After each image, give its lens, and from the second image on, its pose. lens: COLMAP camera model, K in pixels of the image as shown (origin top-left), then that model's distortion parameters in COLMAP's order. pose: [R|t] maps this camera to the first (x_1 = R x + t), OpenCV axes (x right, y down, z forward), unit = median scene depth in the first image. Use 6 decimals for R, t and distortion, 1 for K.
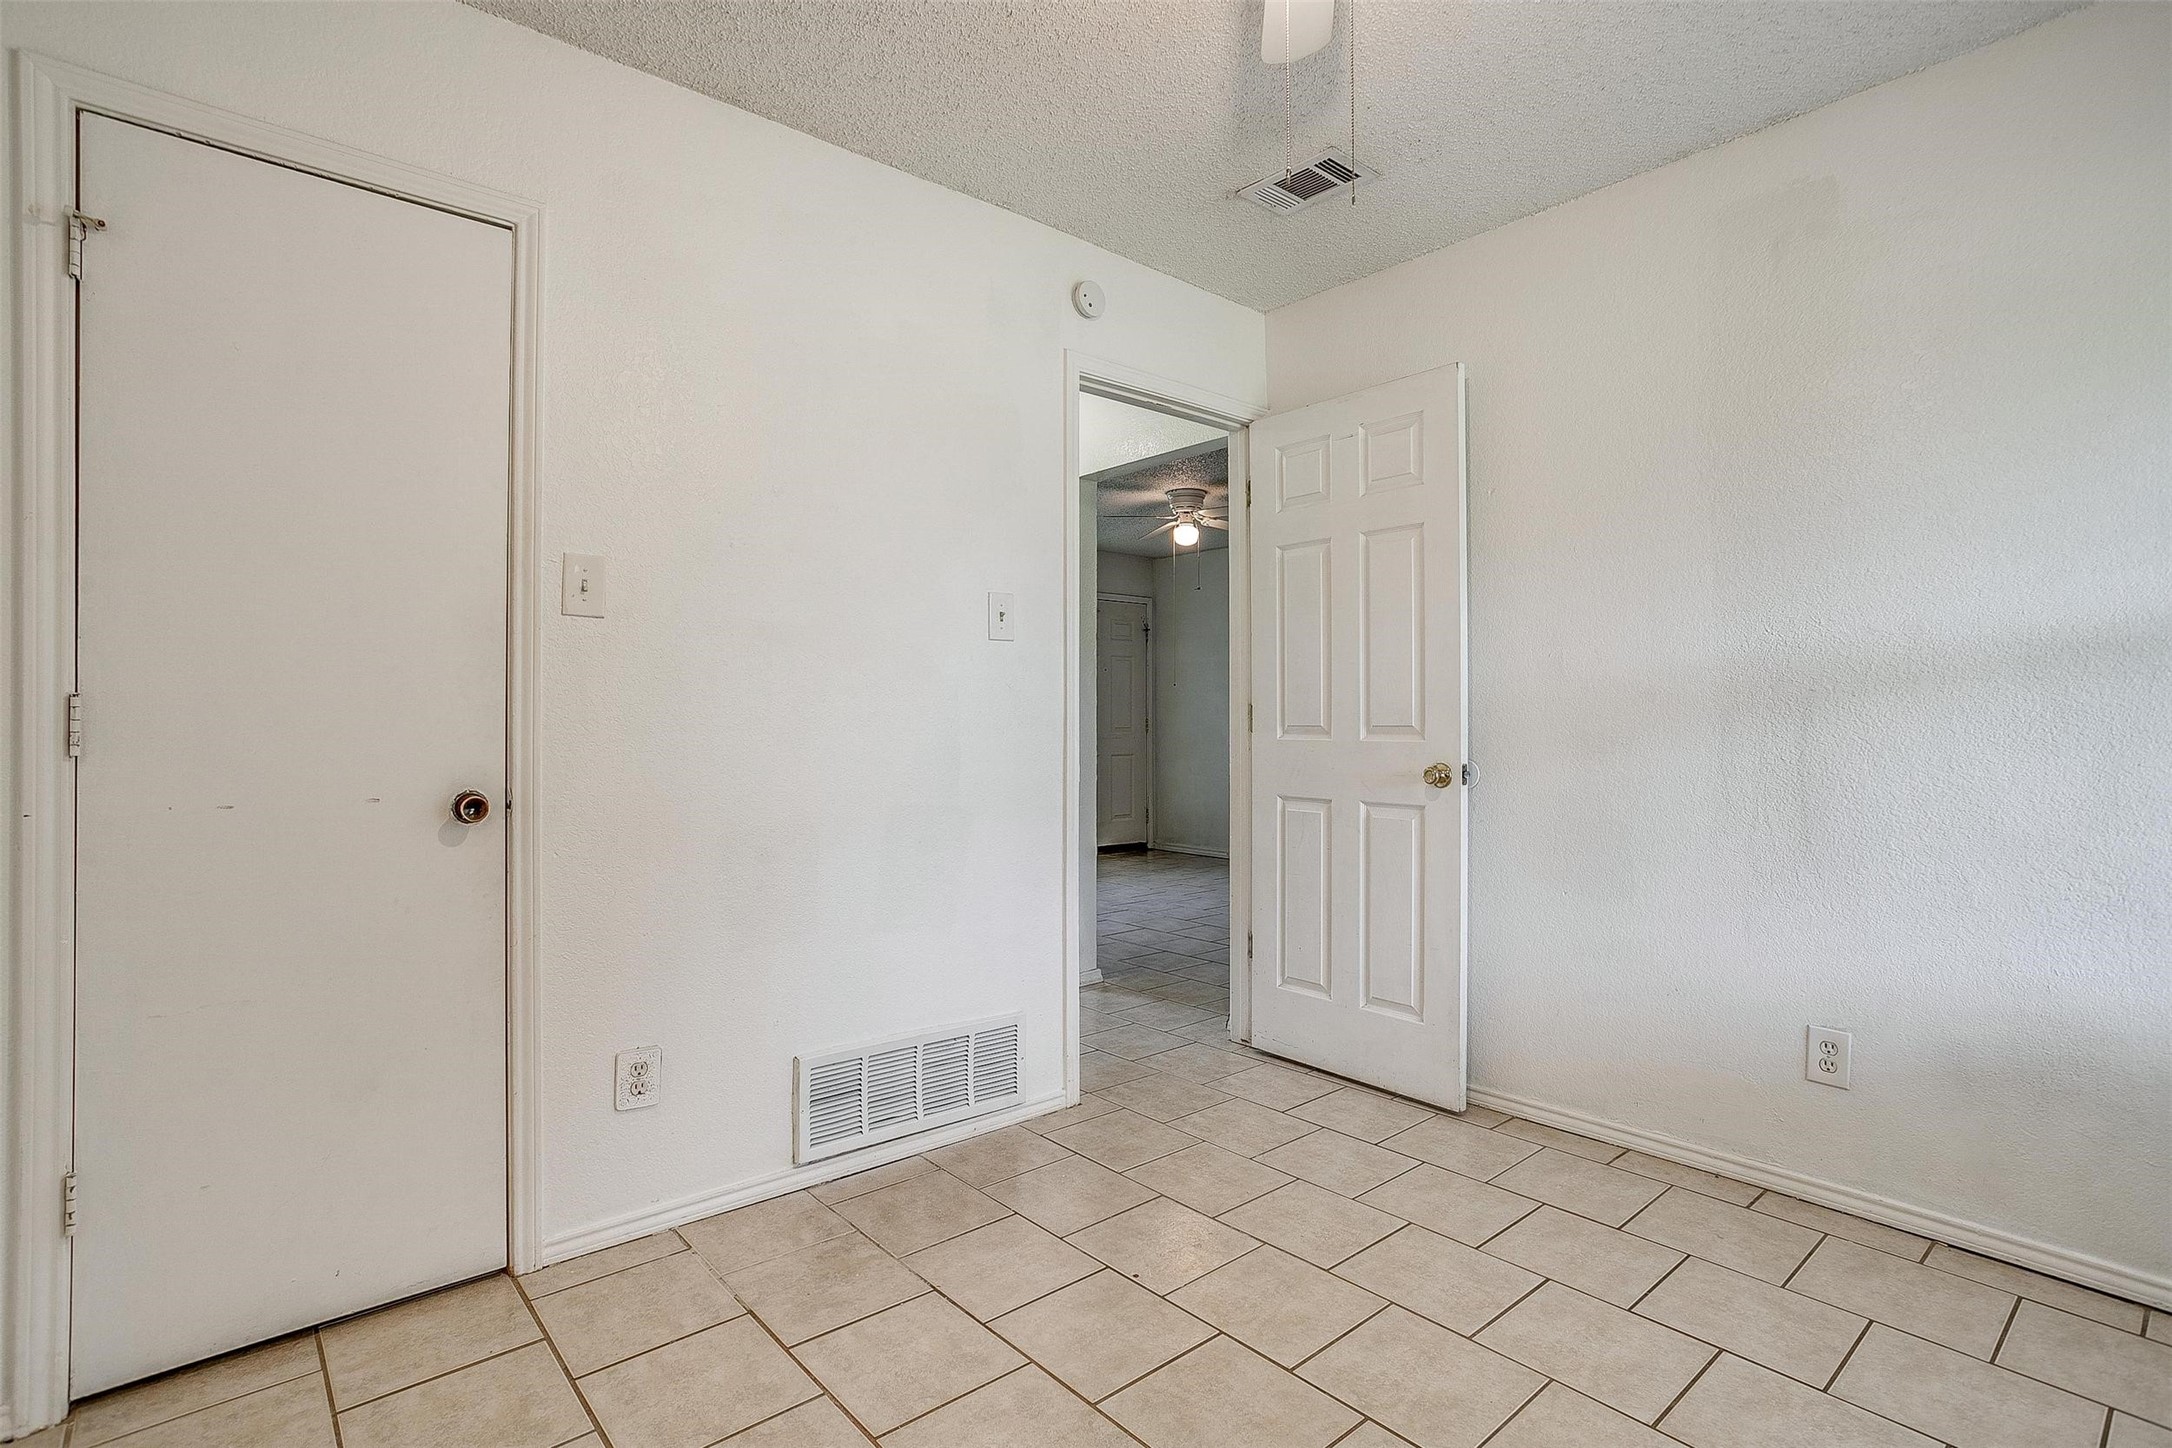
lens RADIAL K [[1058.2, 0, 1092.8], [0, 1058.2, 714.8], [0, 0, 1]] dist [-0.049717, 0.027795]
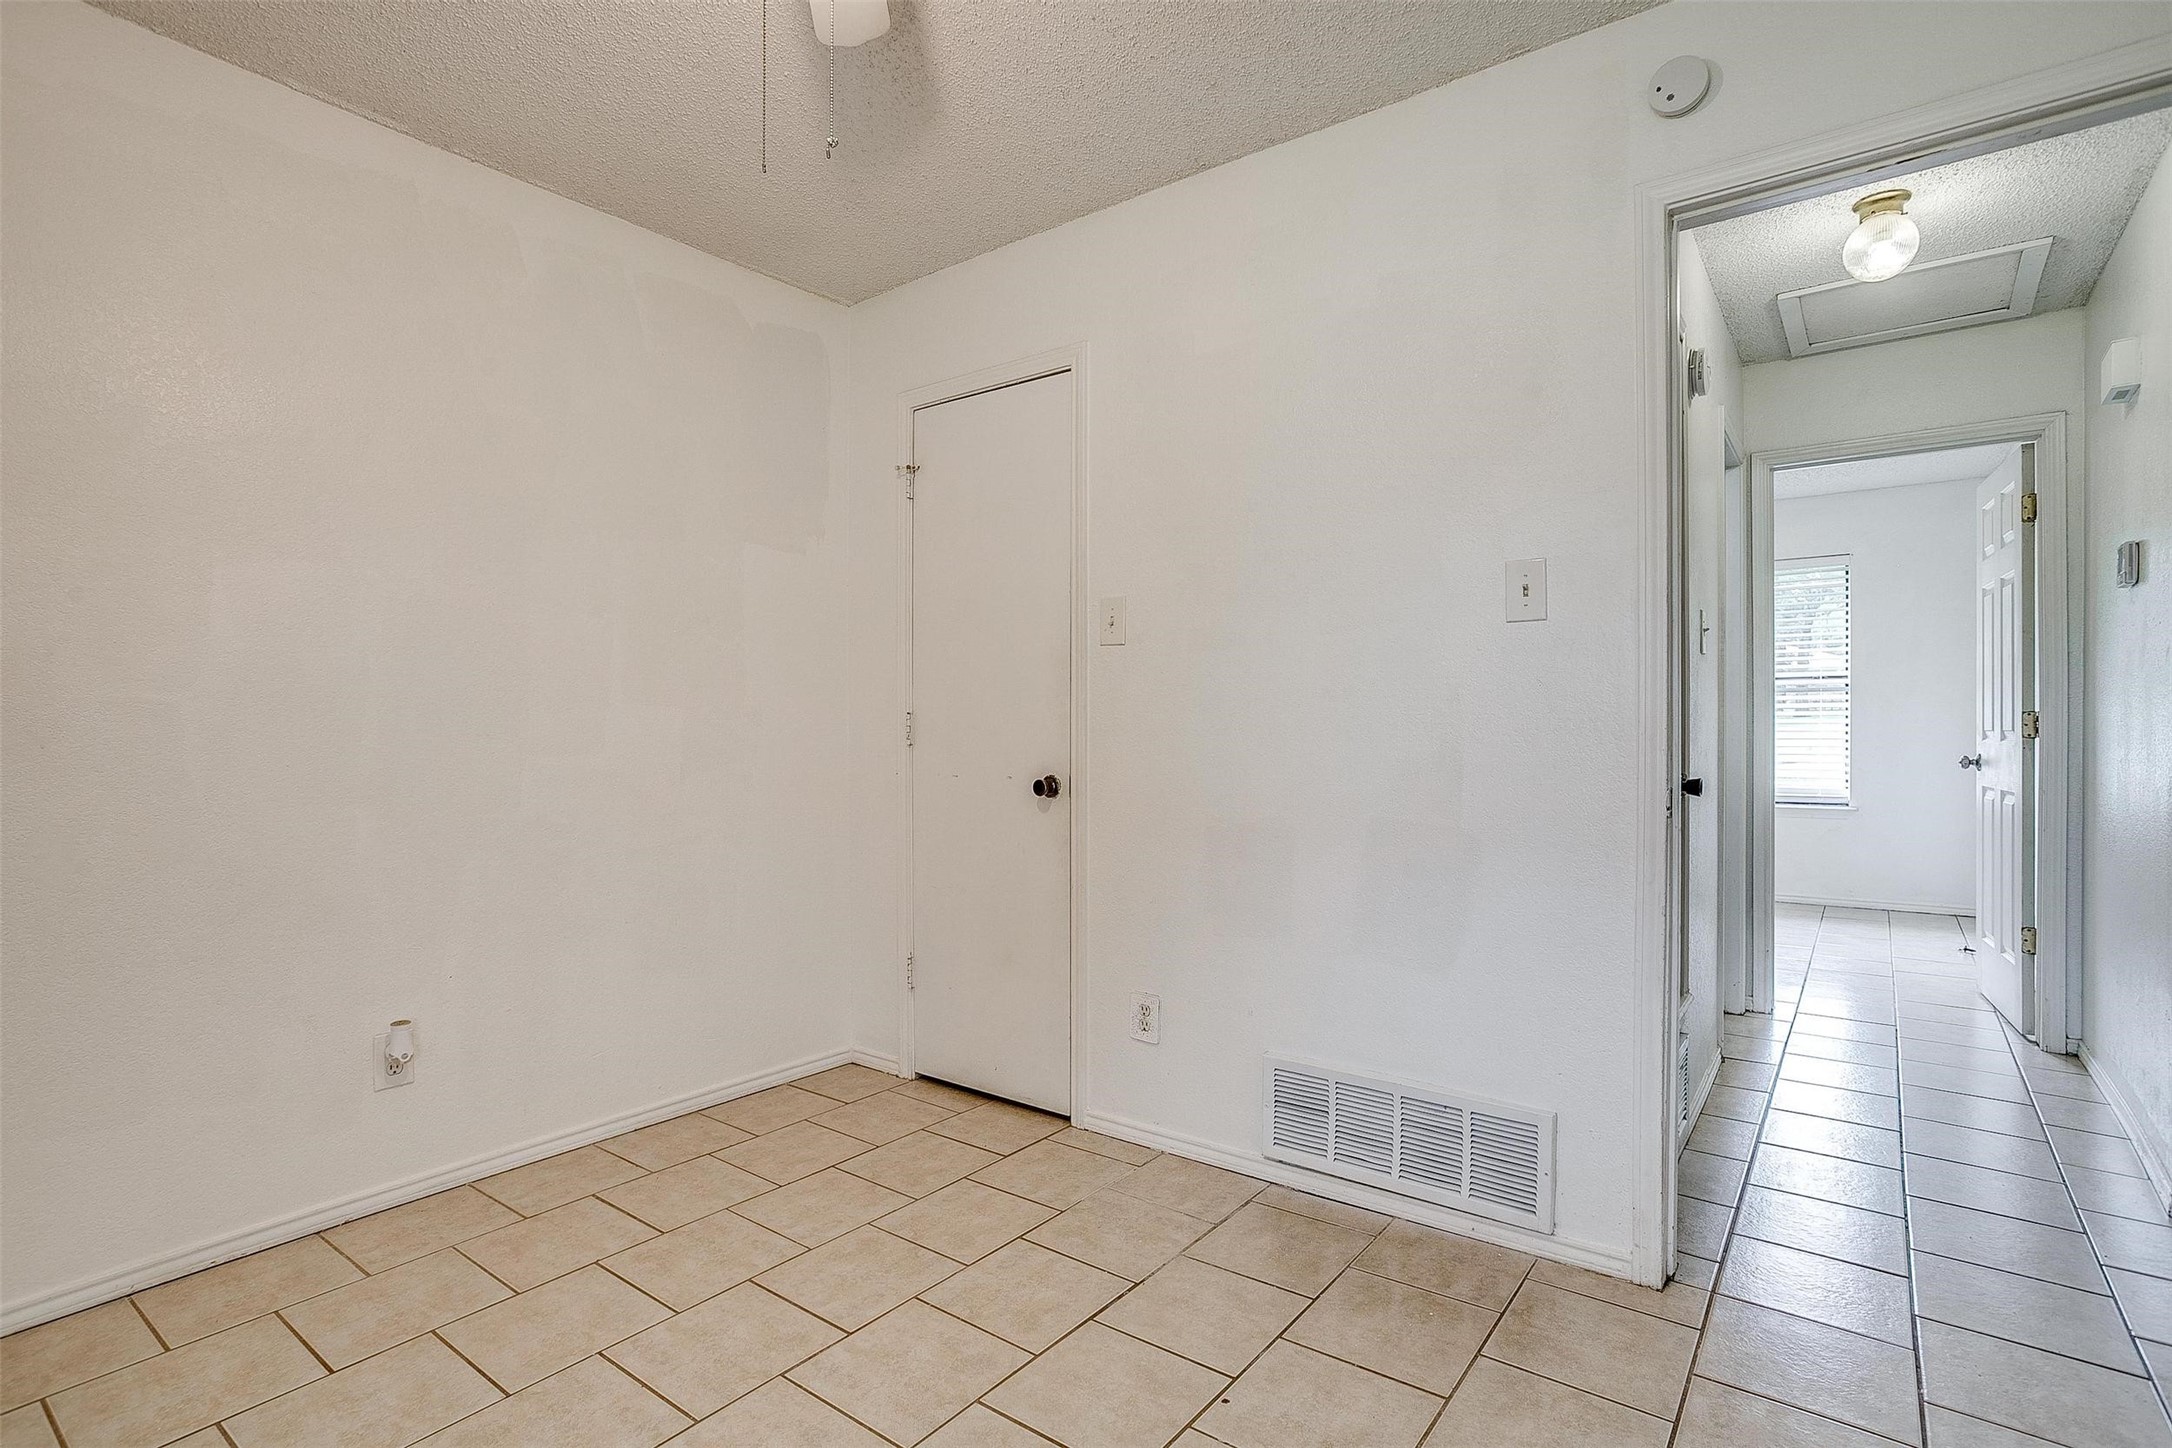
lens RADIAL K [[1058.2, 0, 1079.0], [0, 1058.2, 724.5], [0, 0, 1]] dist [-0.049717, 0.027795]
pose [[0.204785, -0.001005, -0.978806, 0.685725], [0.008332, 0.999965, 0.000716, 0.001778], [0.978772, -0.008302, 0.204786, 0.603235]]
